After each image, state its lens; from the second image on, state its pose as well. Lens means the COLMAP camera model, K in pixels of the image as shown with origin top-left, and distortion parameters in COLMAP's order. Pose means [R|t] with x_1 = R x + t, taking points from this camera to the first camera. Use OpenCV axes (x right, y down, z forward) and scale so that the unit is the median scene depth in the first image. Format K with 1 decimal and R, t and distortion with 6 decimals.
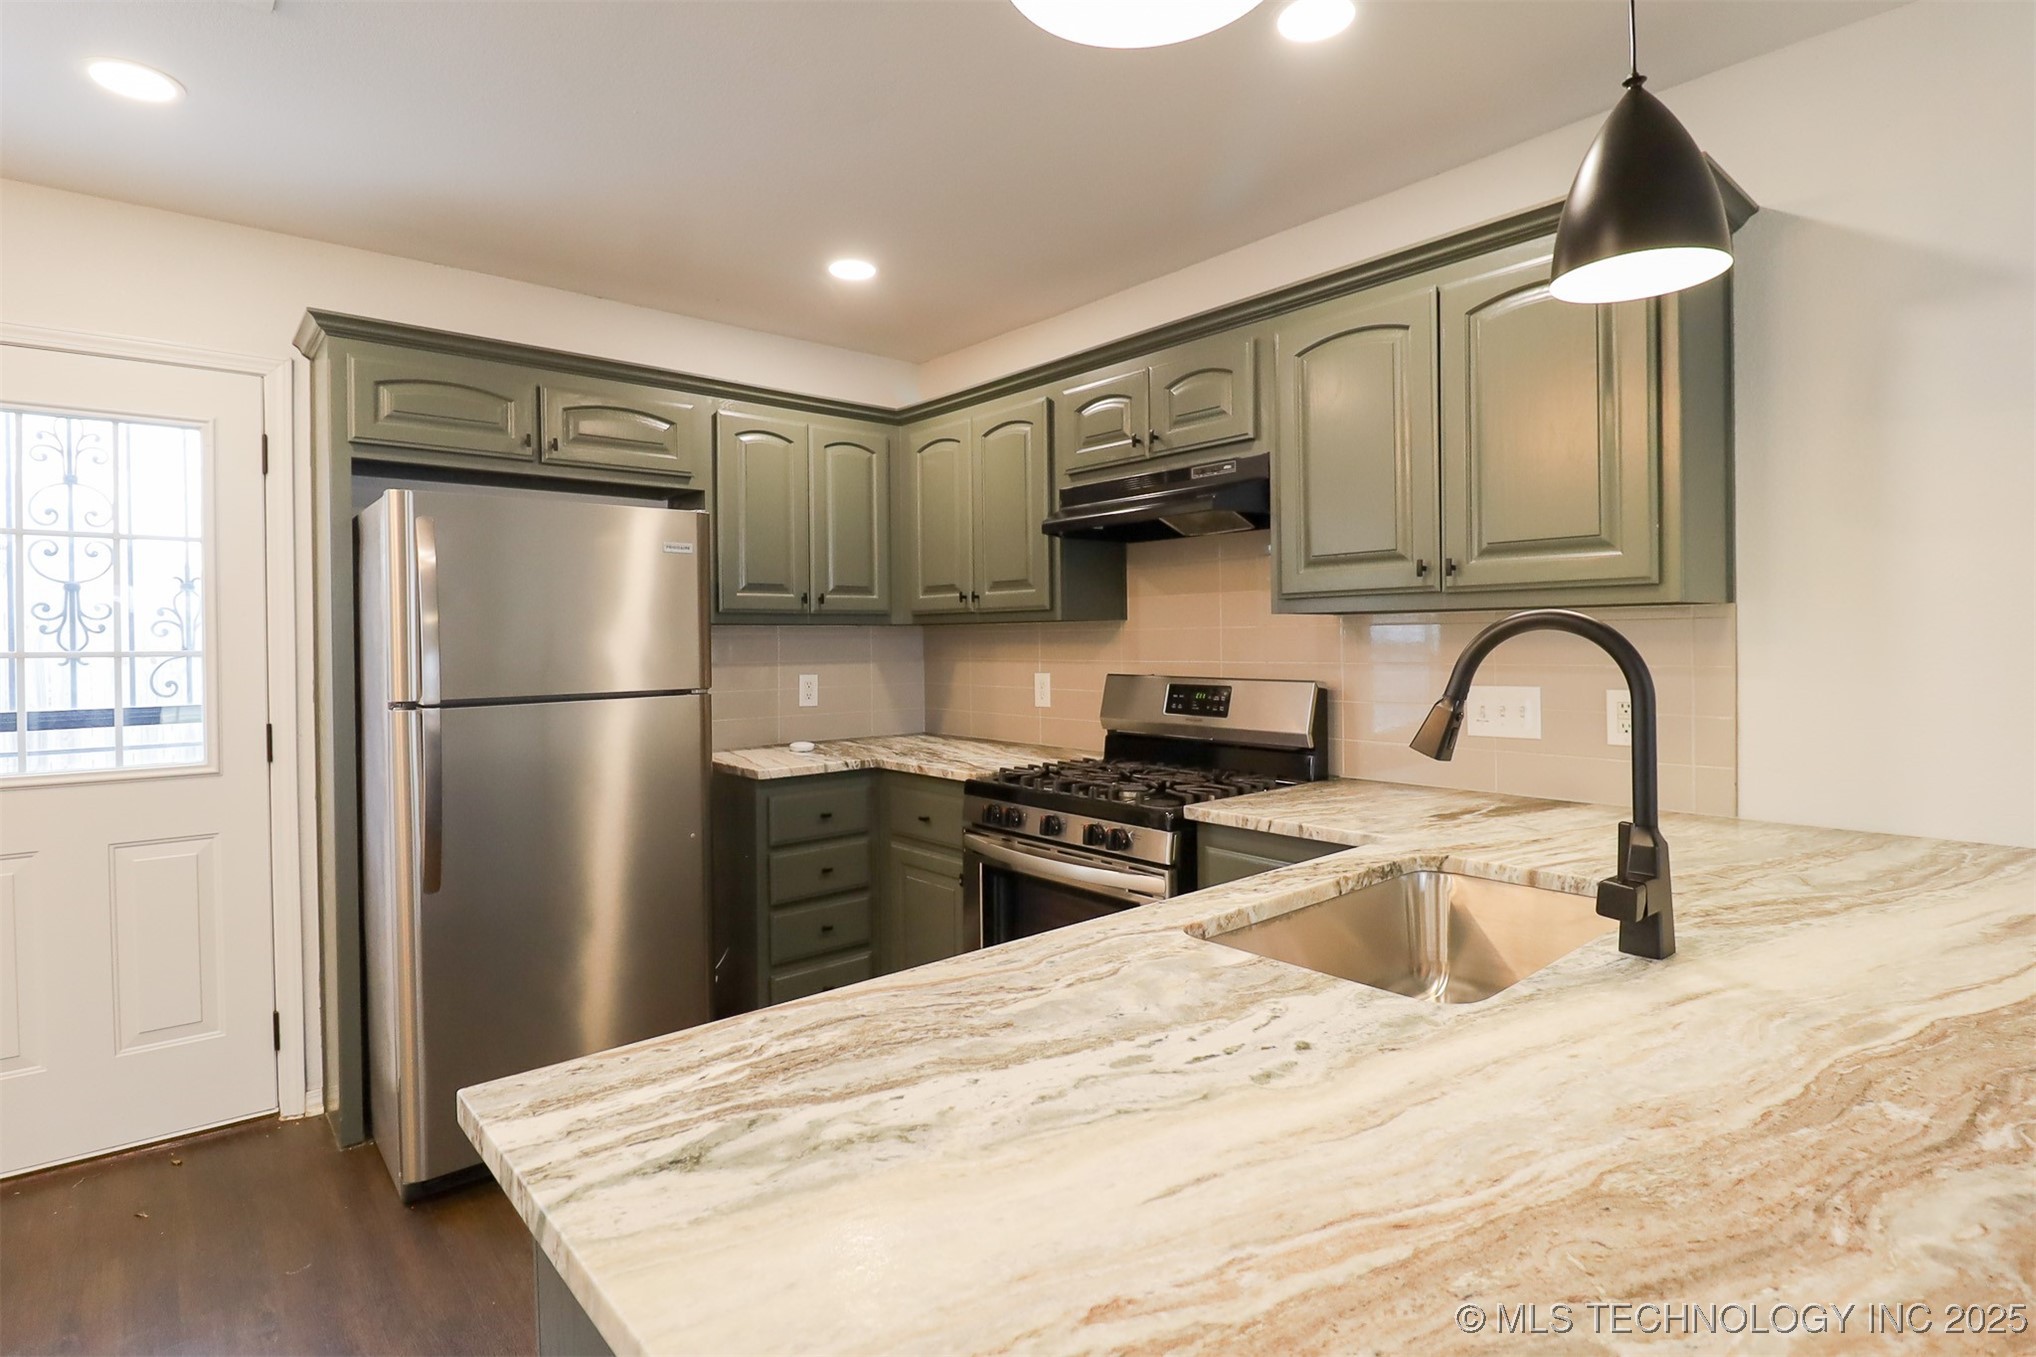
lens RADIAL K [[984.0, 0, 1023.3], [0, 984.0, 646.8], [0, 0, 1]] dist [-0.011080, -0.004383]
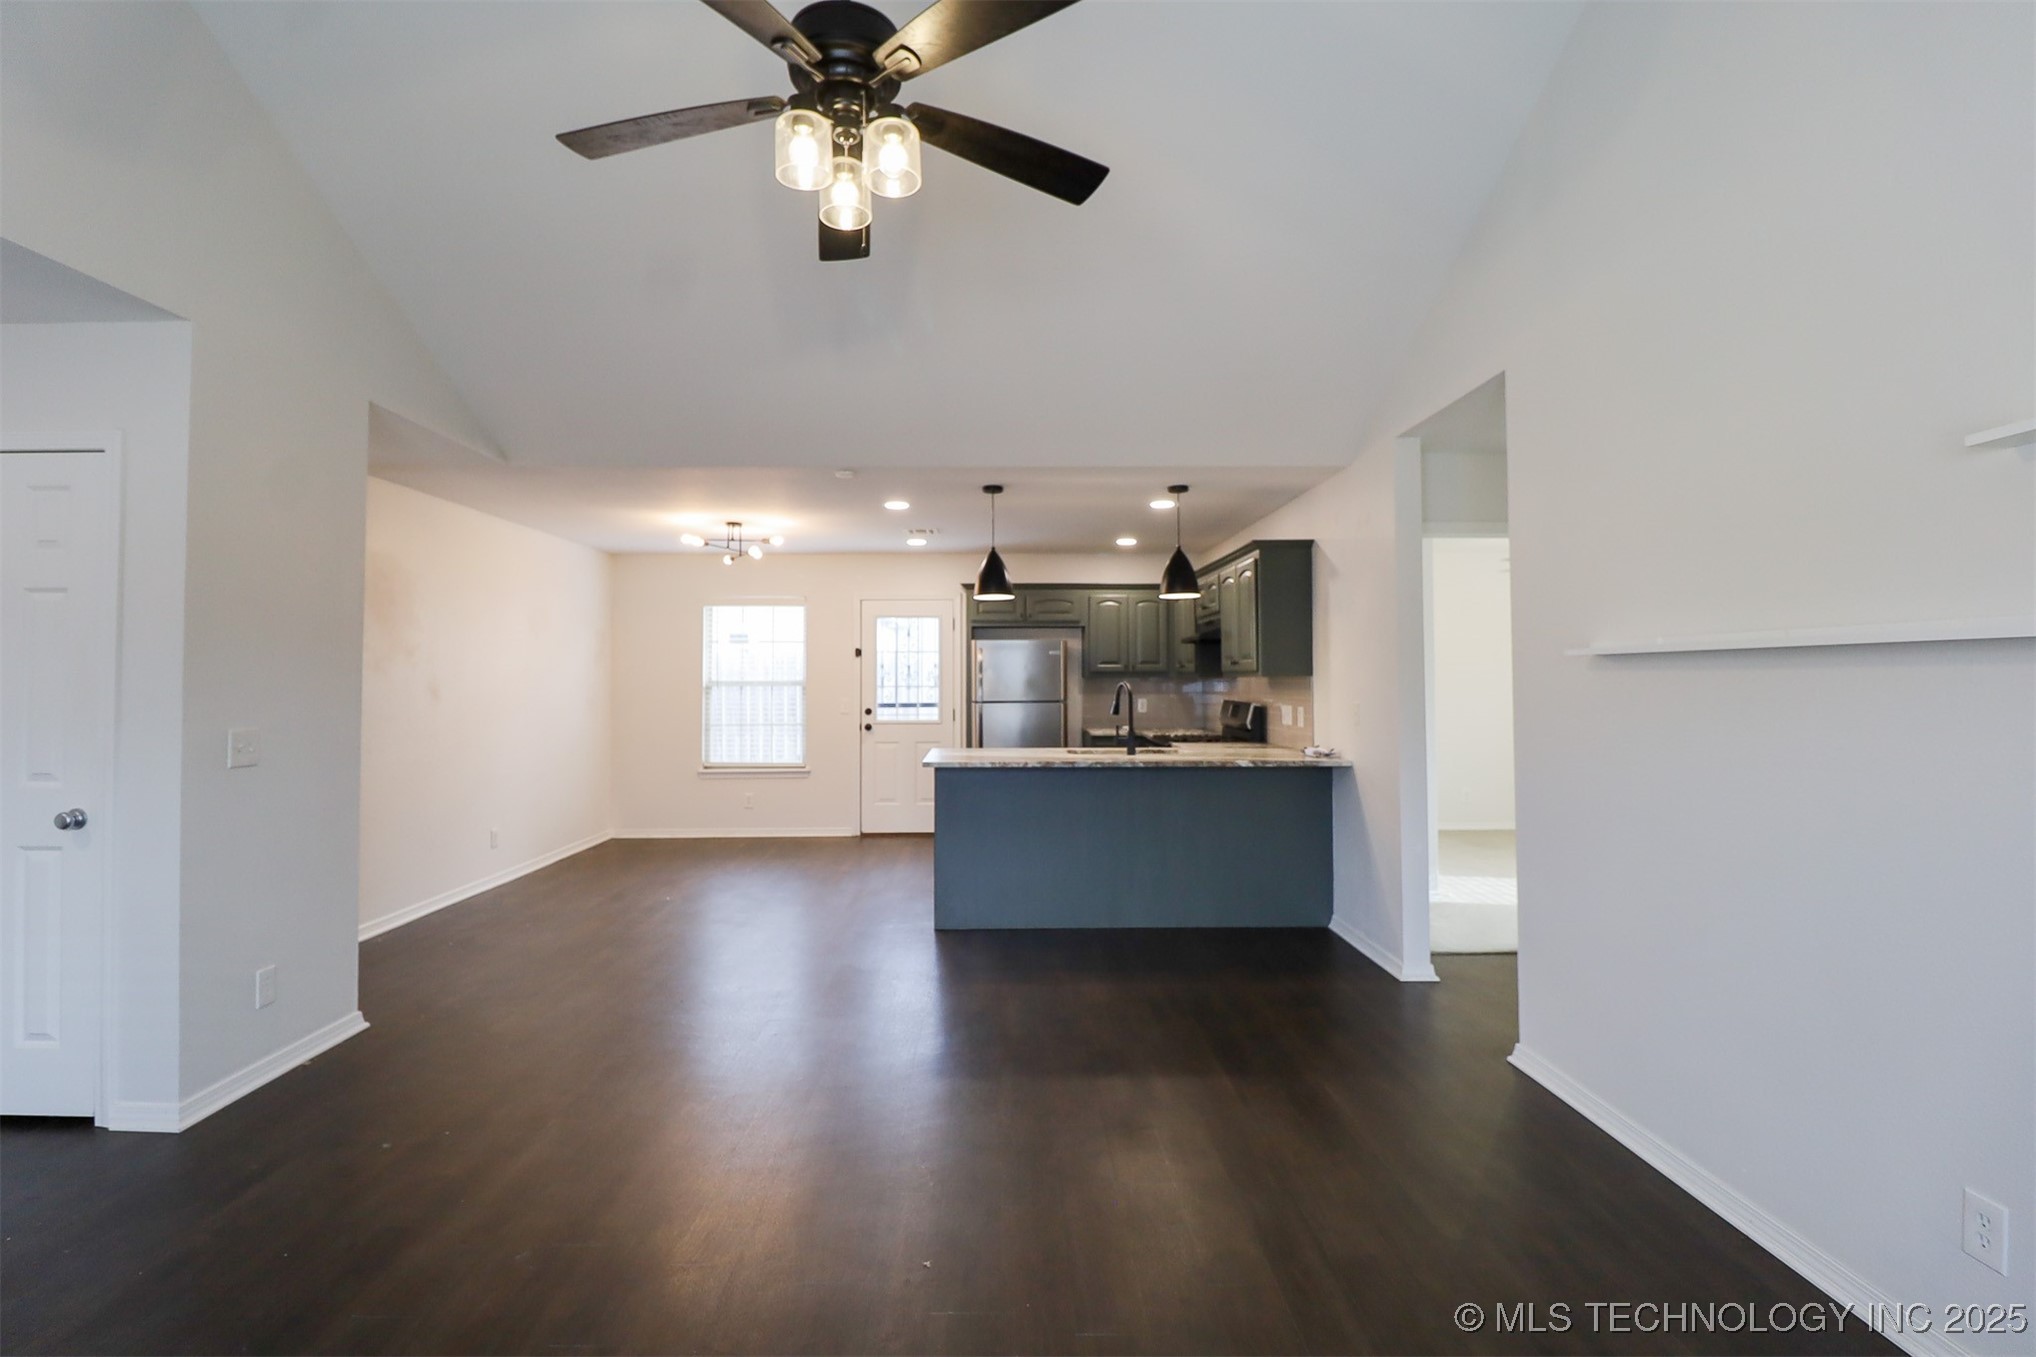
lens RADIAL K [[942.8, 0, 1004.7], [0, 942.8, 649.7], [0, 0, 1]] dist [-0.003354, -0.009890]
pose [[0.762900, -0.012638, -0.646393, 1.327430], [-0.009555, 0.999479, -0.030819, -0.020529], [0.646446, 0.029688, 0.762382, -1.226804]]
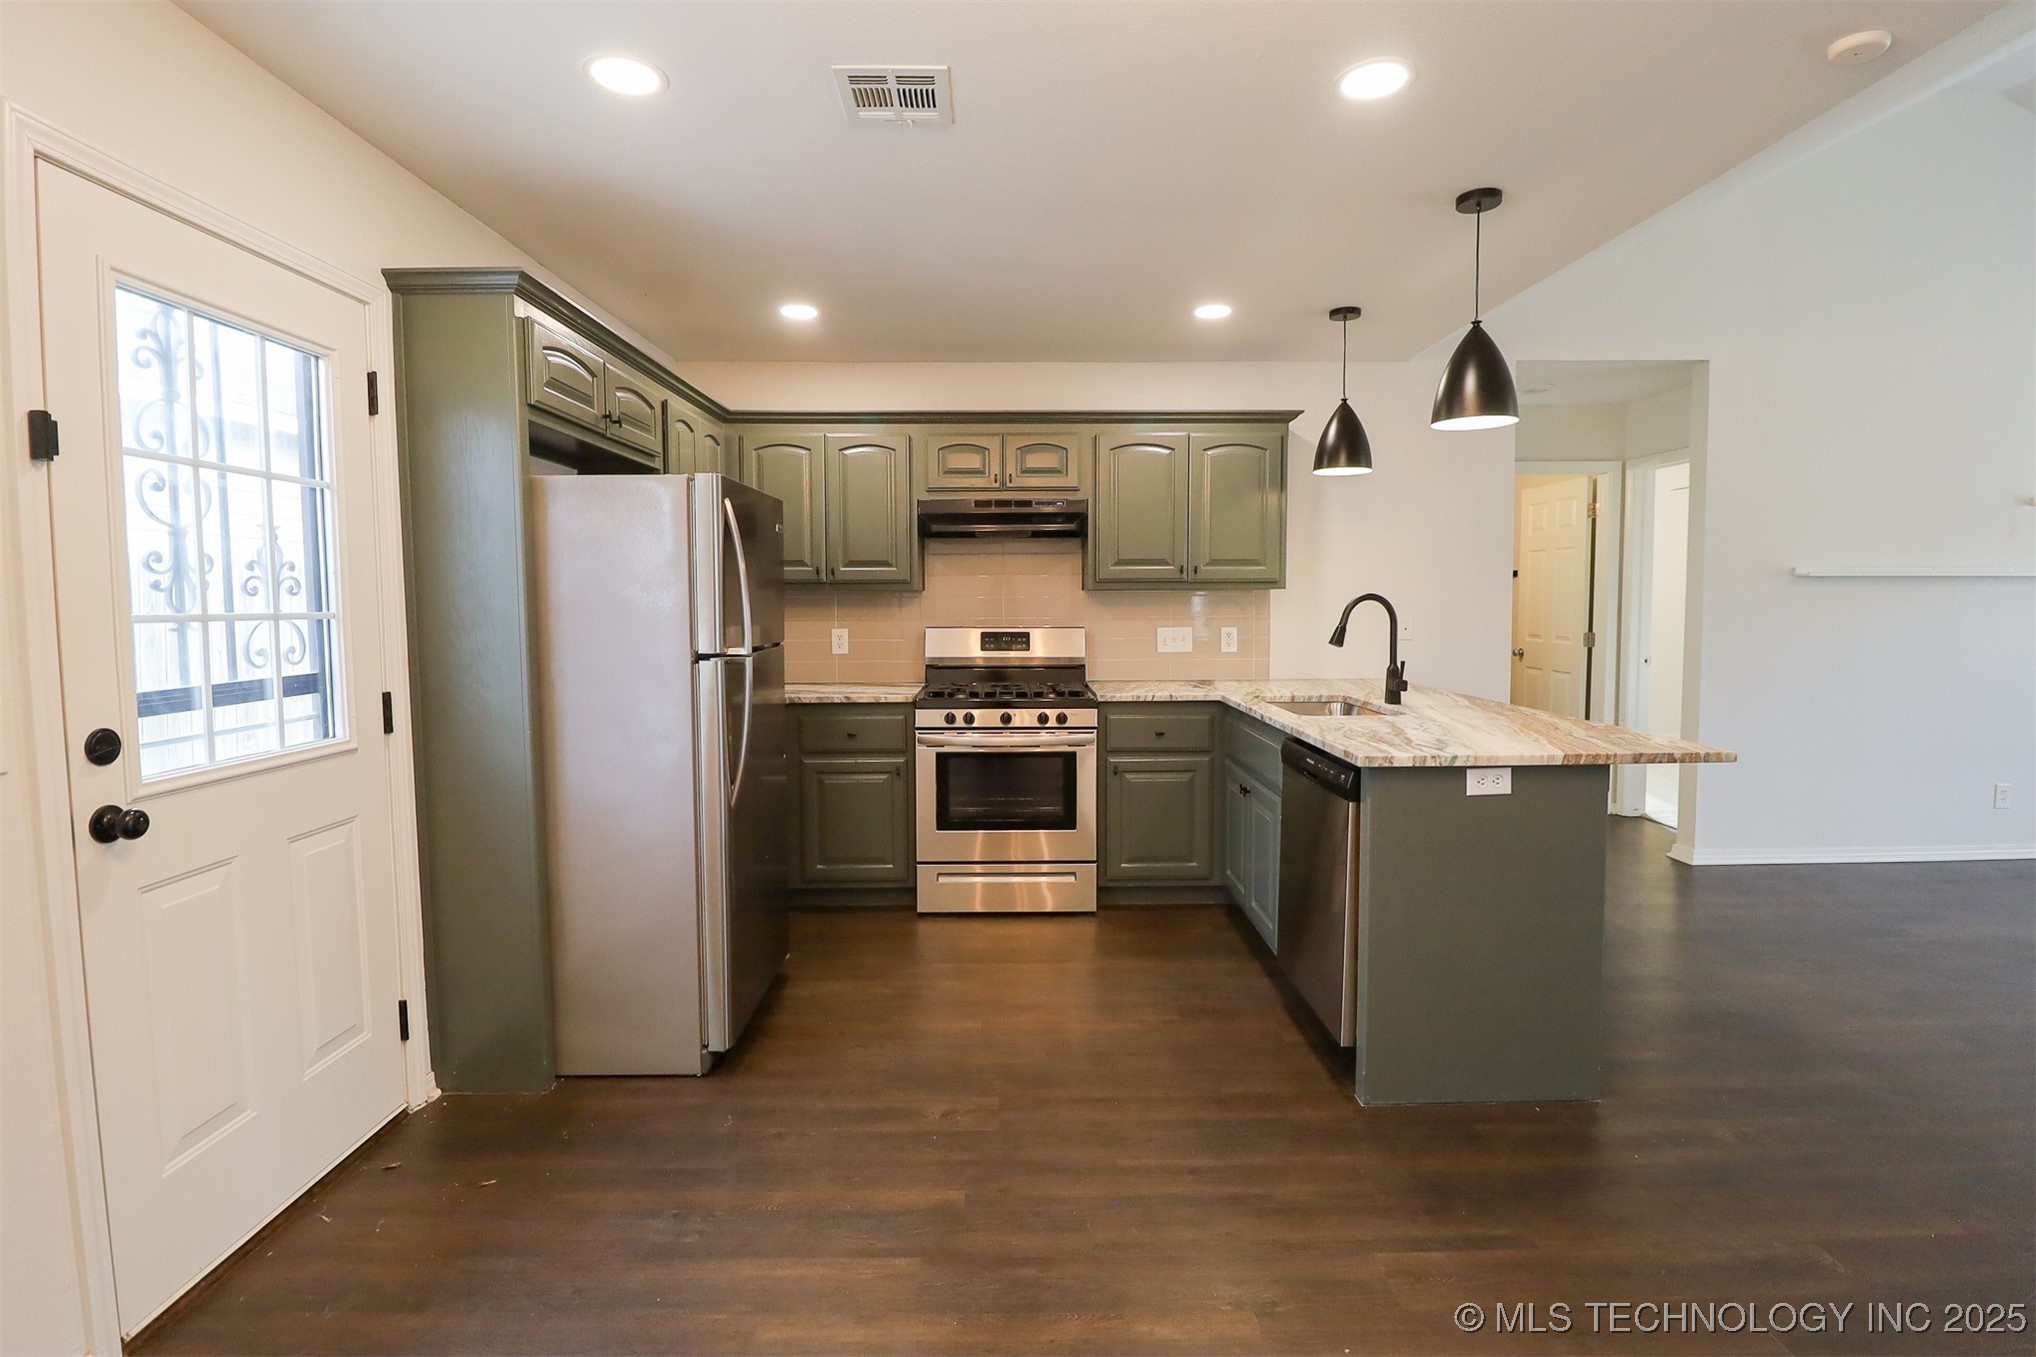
lens RADIAL K [[942.8, 0, 1016.6], [0, 942.8, 653.5], [0, 0, 1]] dist [-0.003354, -0.009890]
pose [[0.649301, -0.036412, 0.759659, -1.041912], [0.003864, 0.998998, 0.044582, 0.005529], [-0.760521, -0.026012, 0.648792, -0.018390]]
